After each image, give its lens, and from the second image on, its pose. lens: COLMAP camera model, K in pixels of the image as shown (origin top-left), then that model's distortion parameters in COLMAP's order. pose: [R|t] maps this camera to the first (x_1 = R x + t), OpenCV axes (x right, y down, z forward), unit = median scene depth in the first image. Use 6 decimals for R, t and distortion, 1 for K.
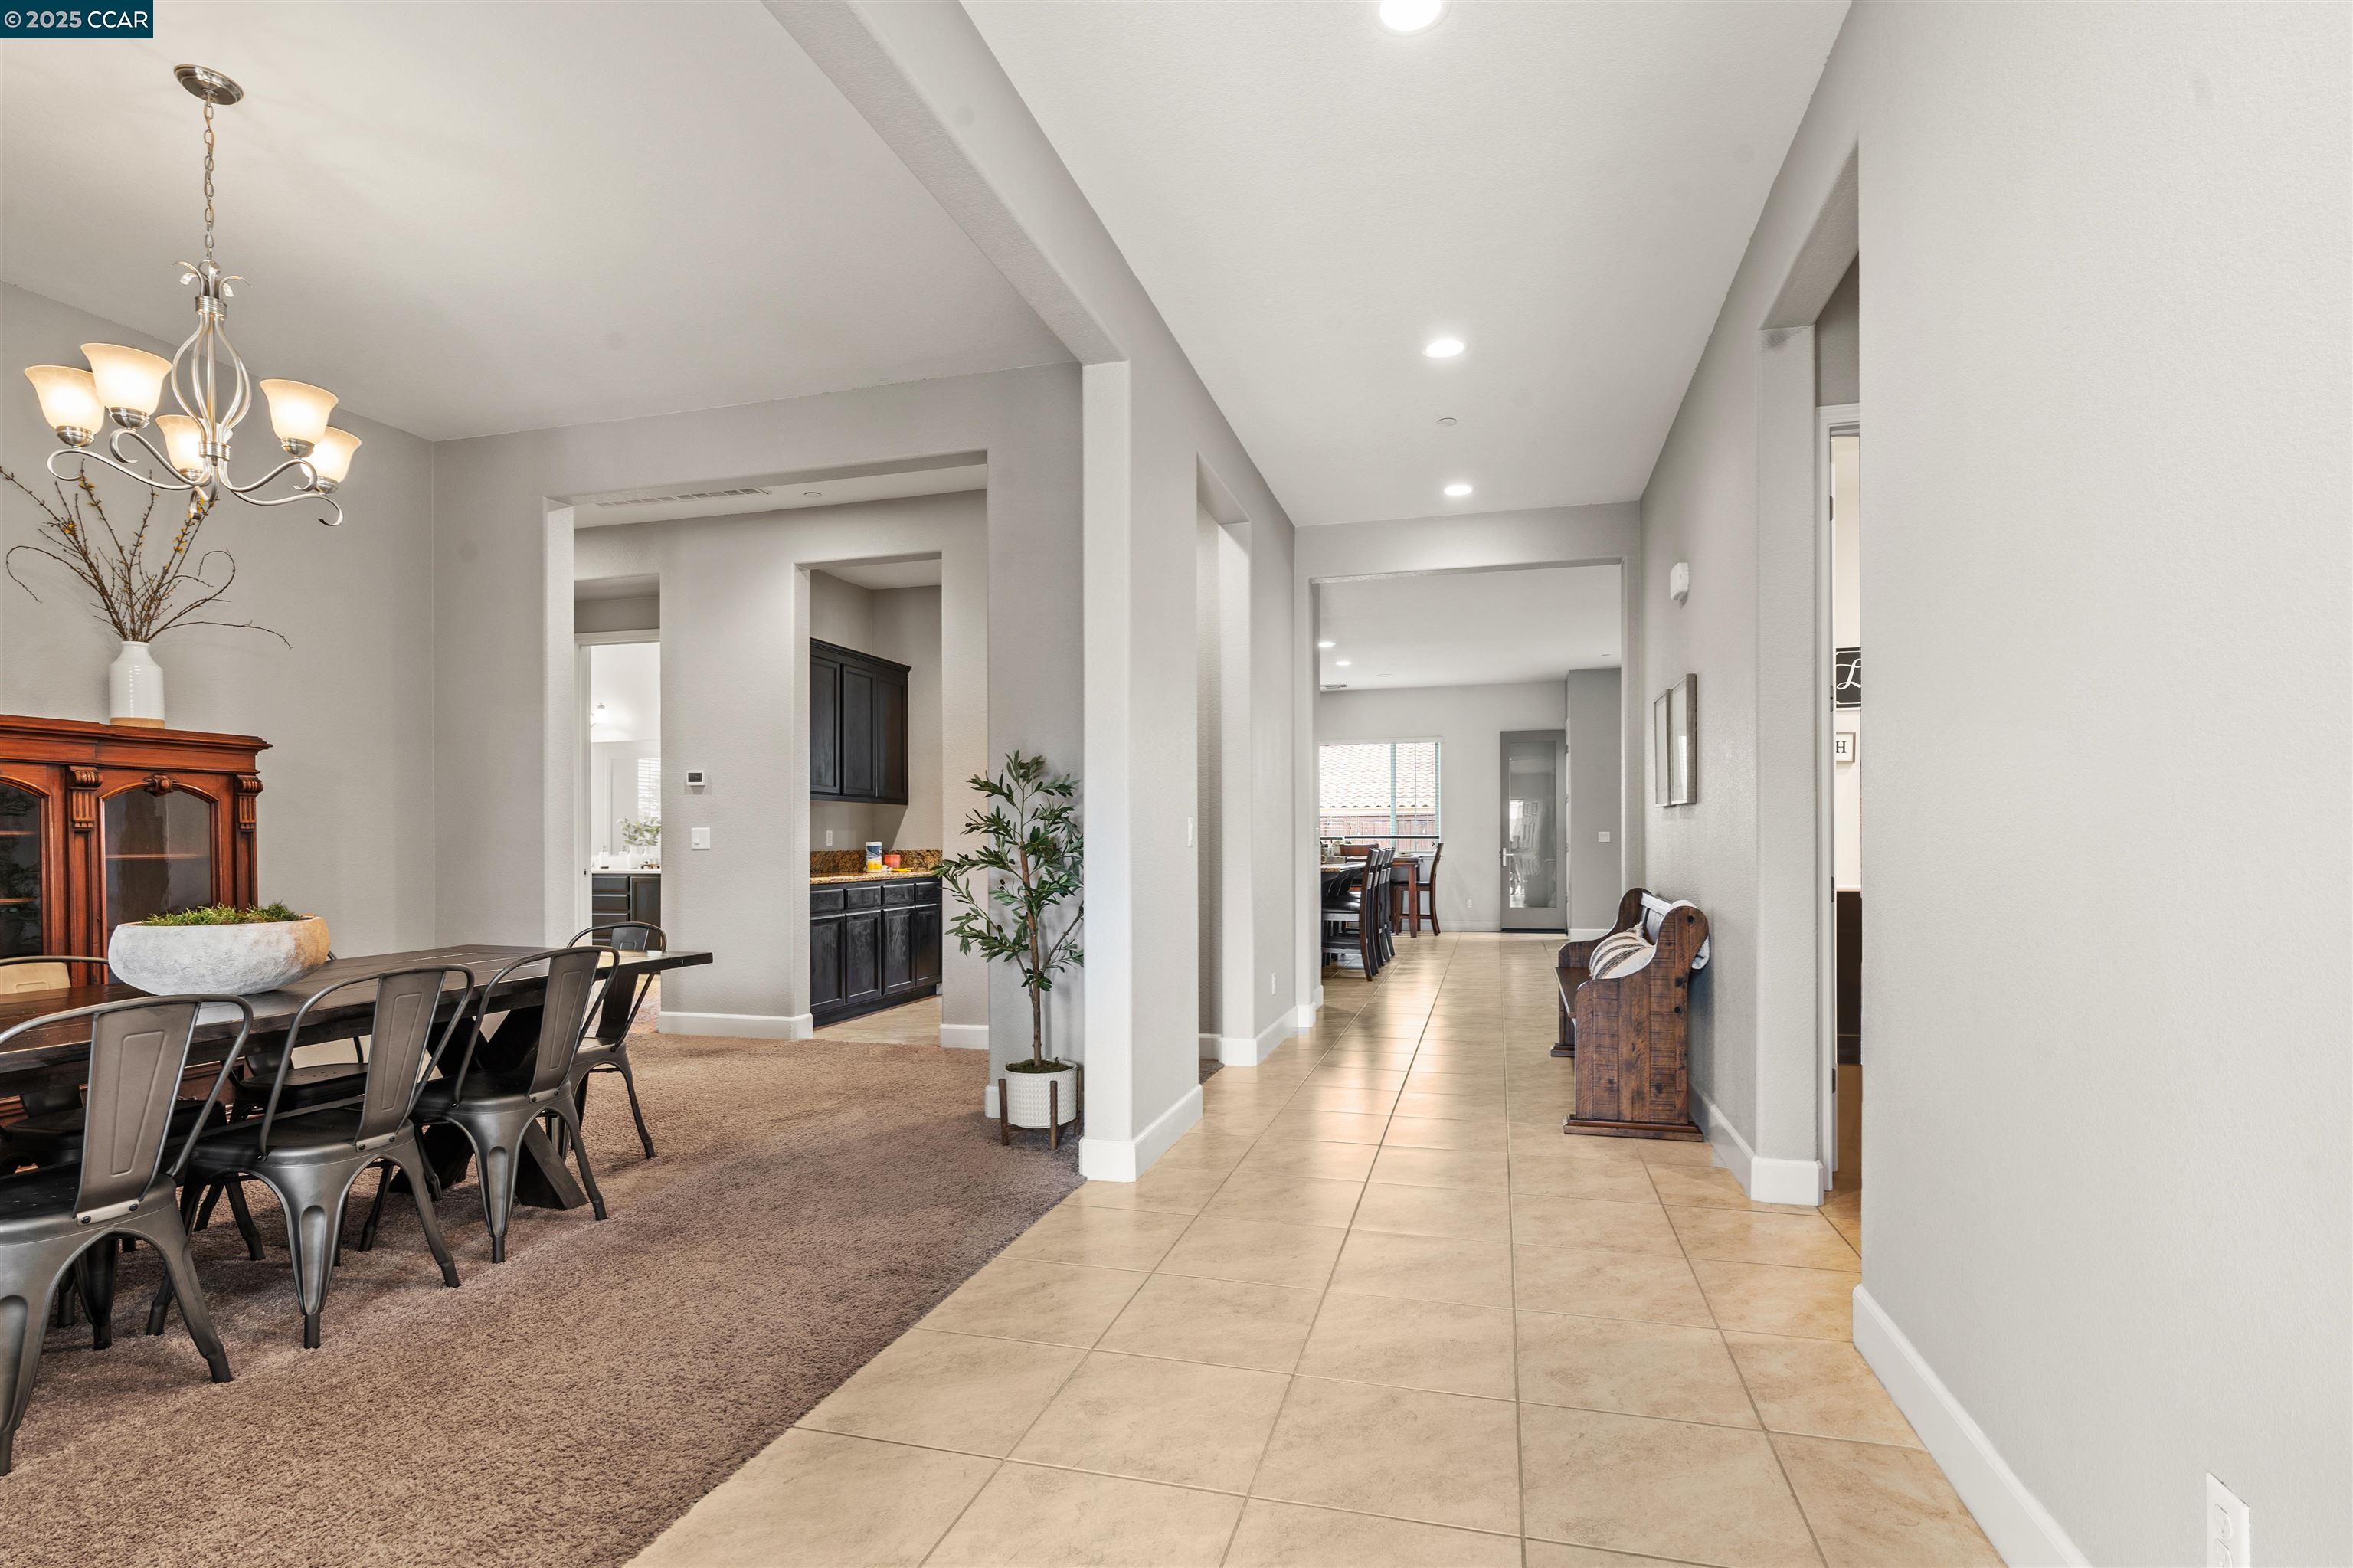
lens RADIAL K [[1085.4, 0, 1180.7], [0, 1085.4, 830.3], [0, 0, 1]] dist [-0.001425, 0.000570]
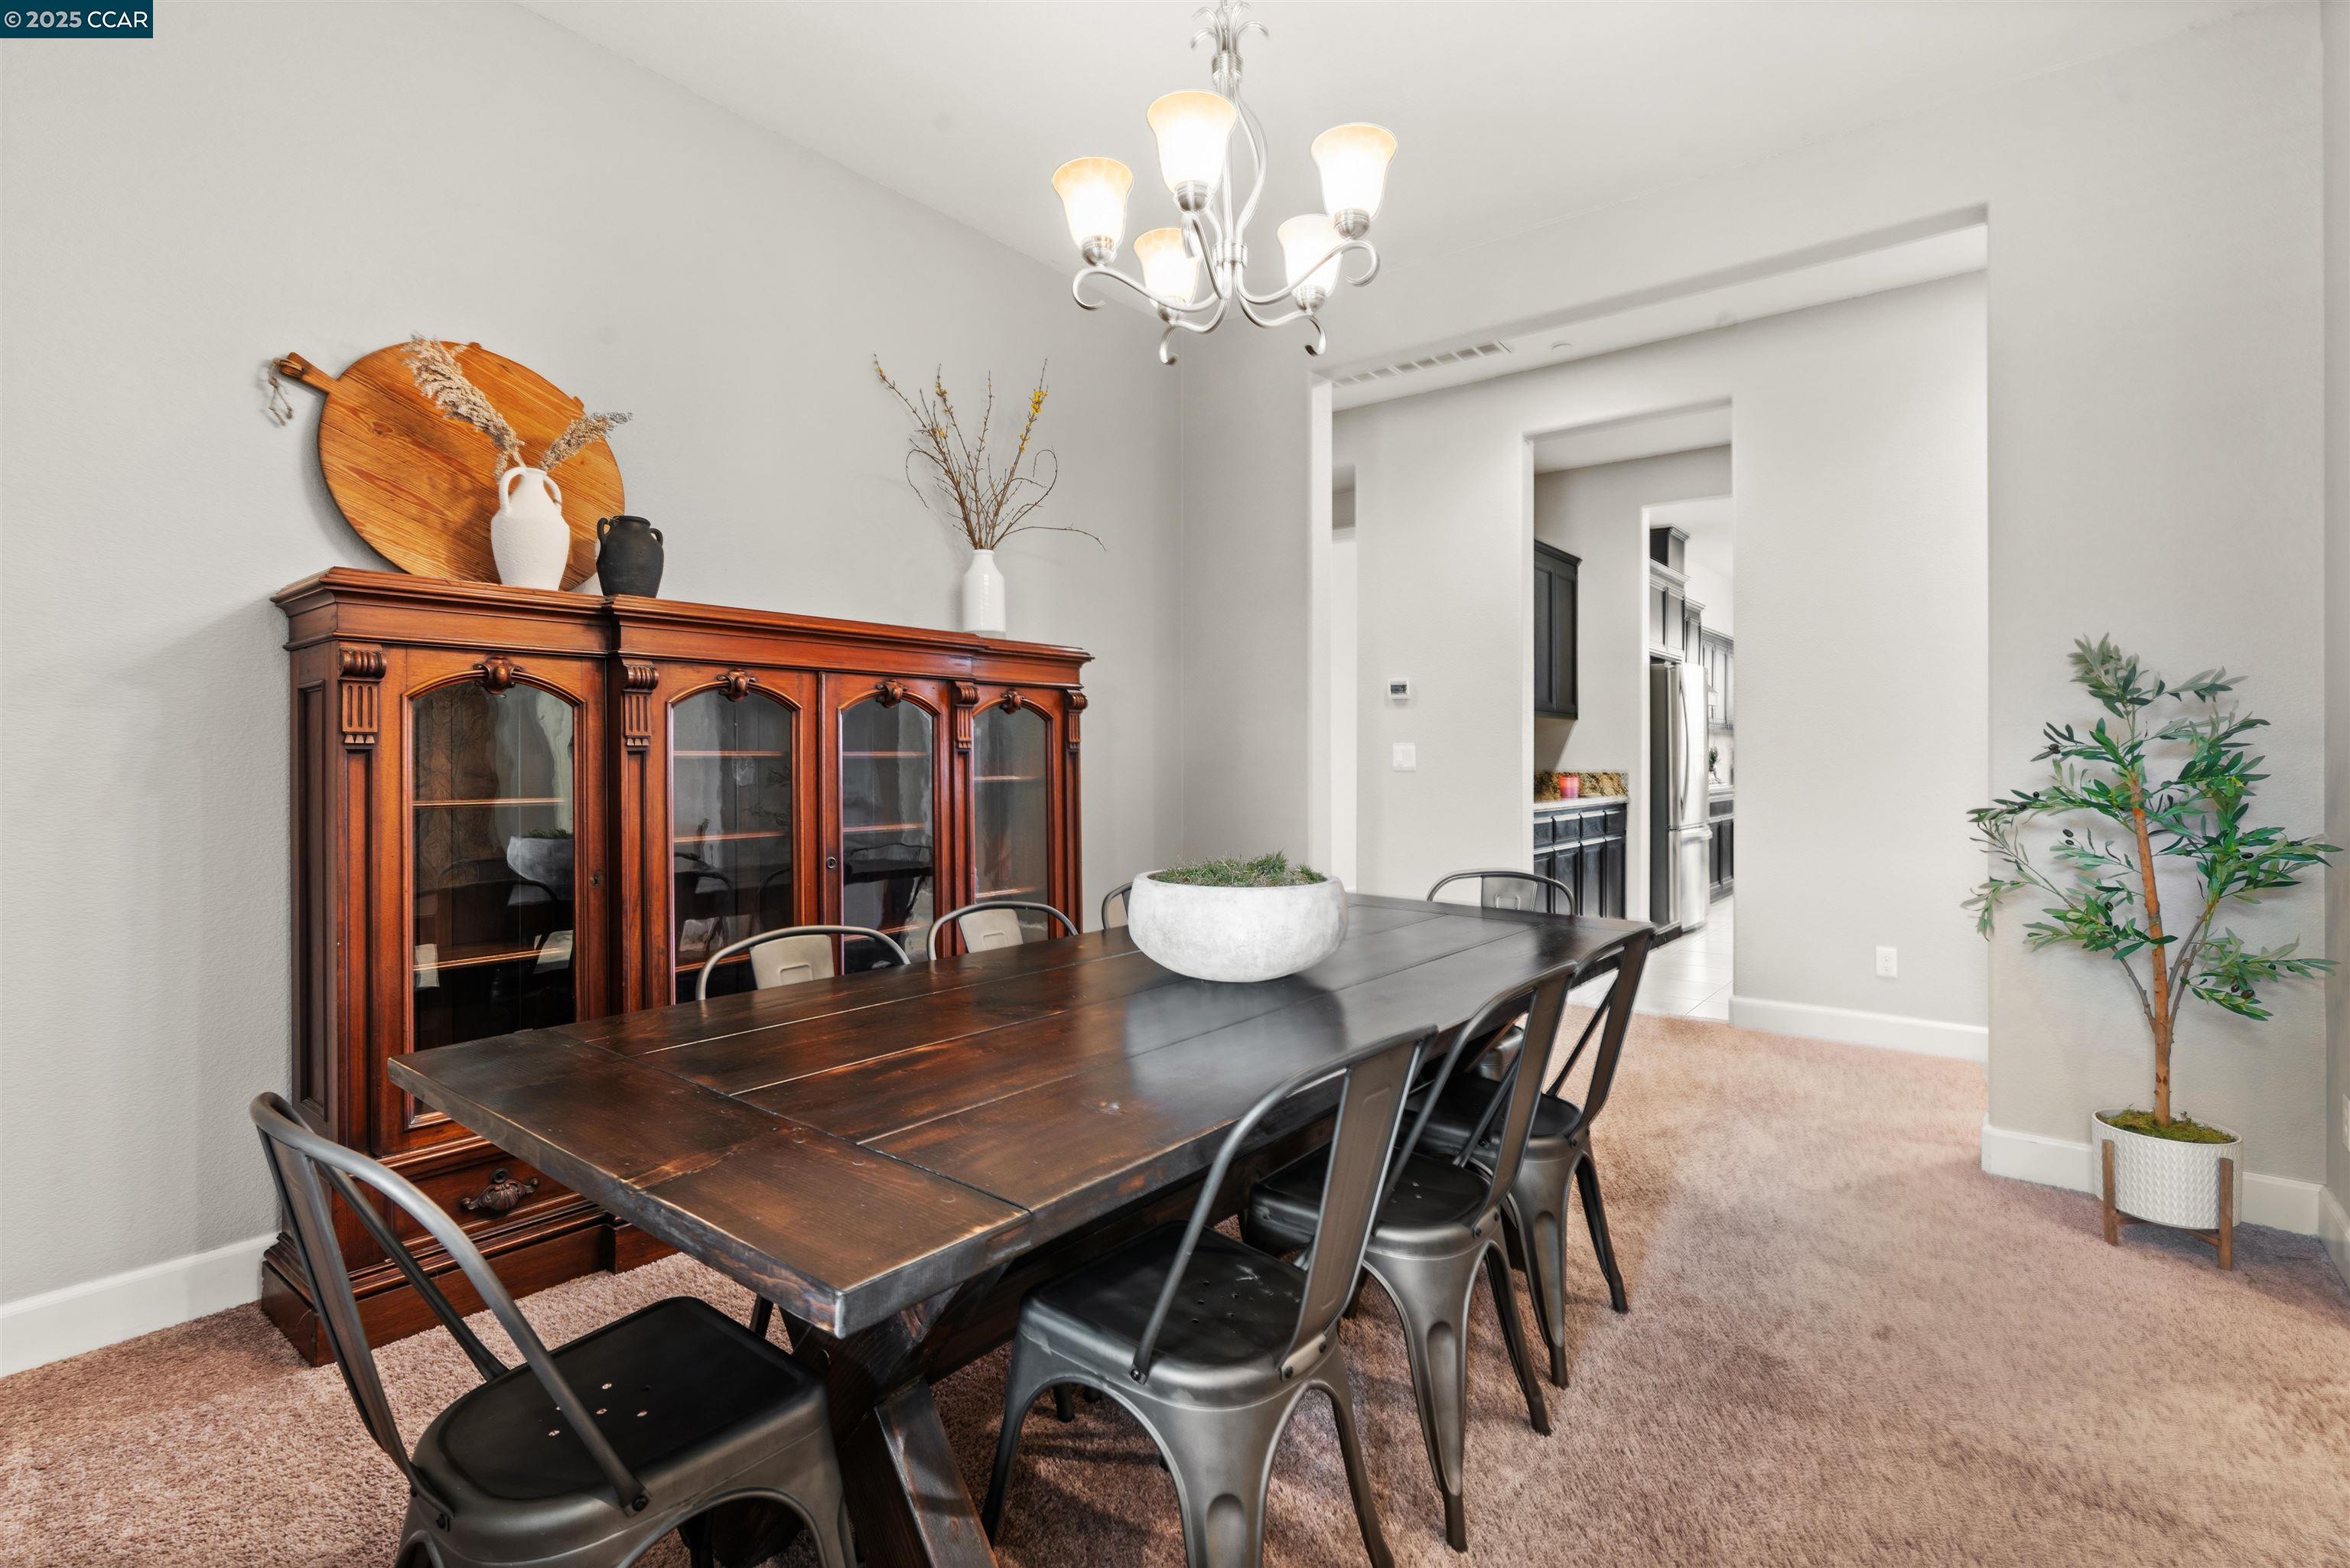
lens RADIAL K [[1062.9, 0, 1183.4], [0, 1062.9, 735.6], [0, 0, 1]] dist [-0.001625, -0.000116]
pose [[0.922575, -0.001309, -0.385816, -0.443985], [-0.001666, 0.999971, -0.007377, -0.006018], [0.385814, 0.007449, 0.922546, 0.213155]]
